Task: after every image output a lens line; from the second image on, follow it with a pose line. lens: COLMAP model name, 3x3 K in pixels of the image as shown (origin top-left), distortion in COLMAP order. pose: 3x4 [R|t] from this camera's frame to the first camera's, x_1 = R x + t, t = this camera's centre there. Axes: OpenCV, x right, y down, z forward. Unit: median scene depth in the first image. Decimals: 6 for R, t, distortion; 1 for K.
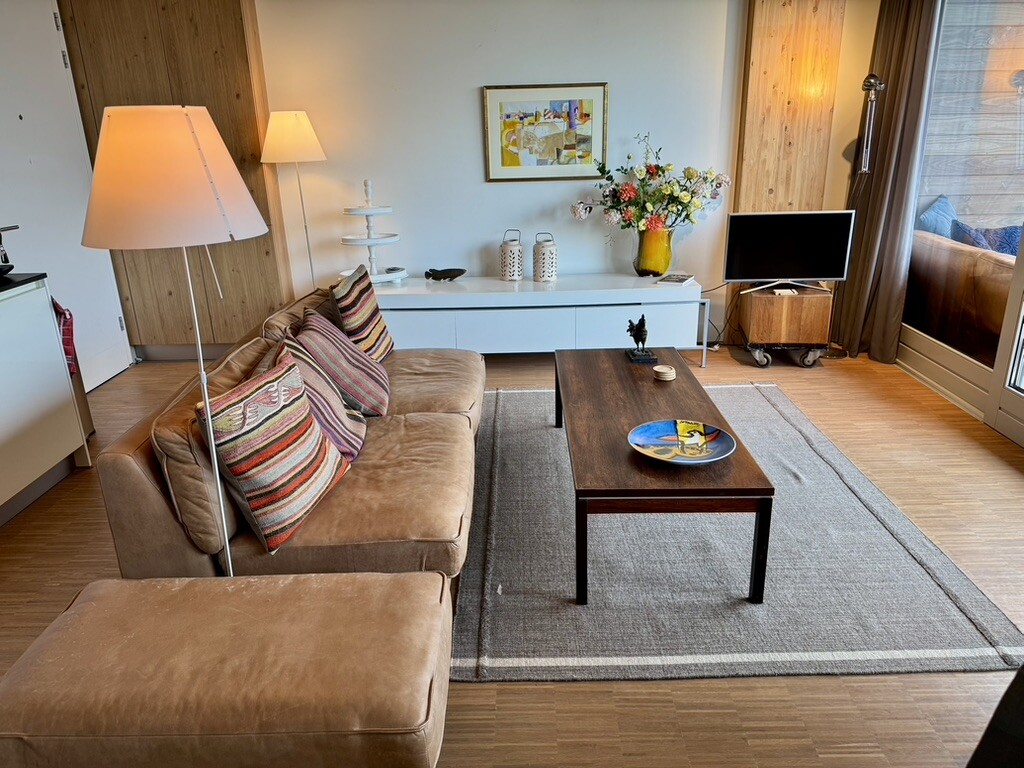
lens RADIAL K [[718.5, 0, 513.9], [0, 718.5, 392.0], [0, 0, 1]] dist [0.009570, -0.011532]
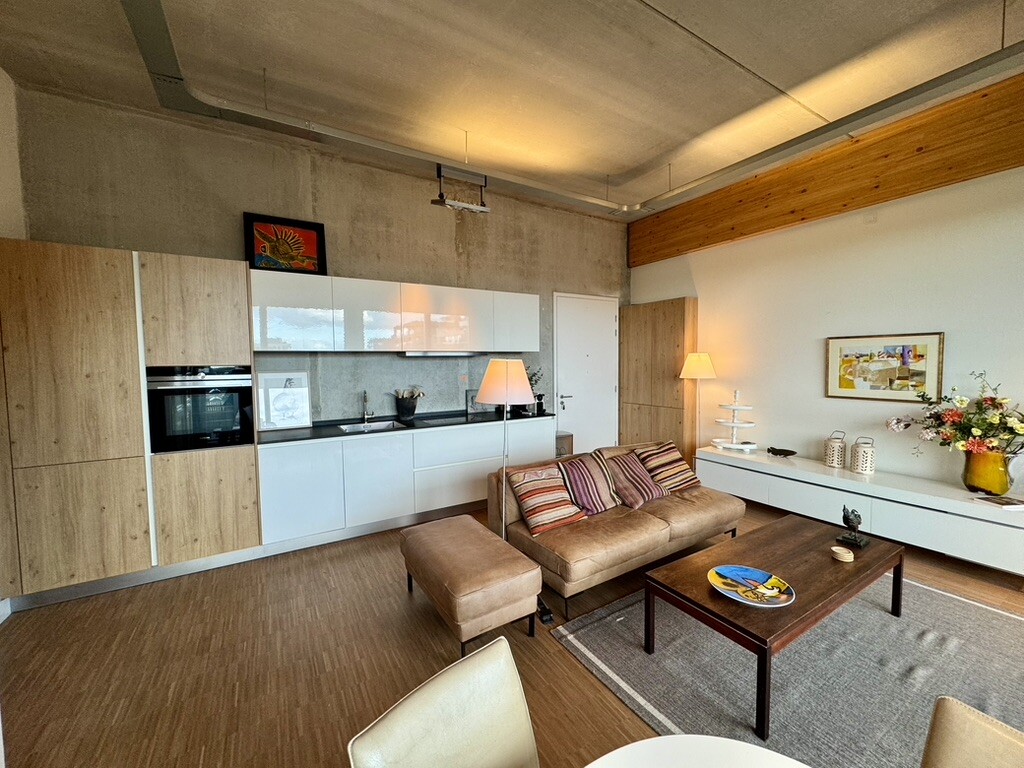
lens RADIAL K [[408.4, 0, 515.1], [0, 408.4, 378.2], [0, 0, 1]] dist [-0.003135, 0.000089]
pose [[0.530856, 0.056935, -0.845547, 0.335927], [-0.291402, 0.949165, -0.119038, -0.046098], [0.795787, 0.309586, 0.520461, 0.048726]]
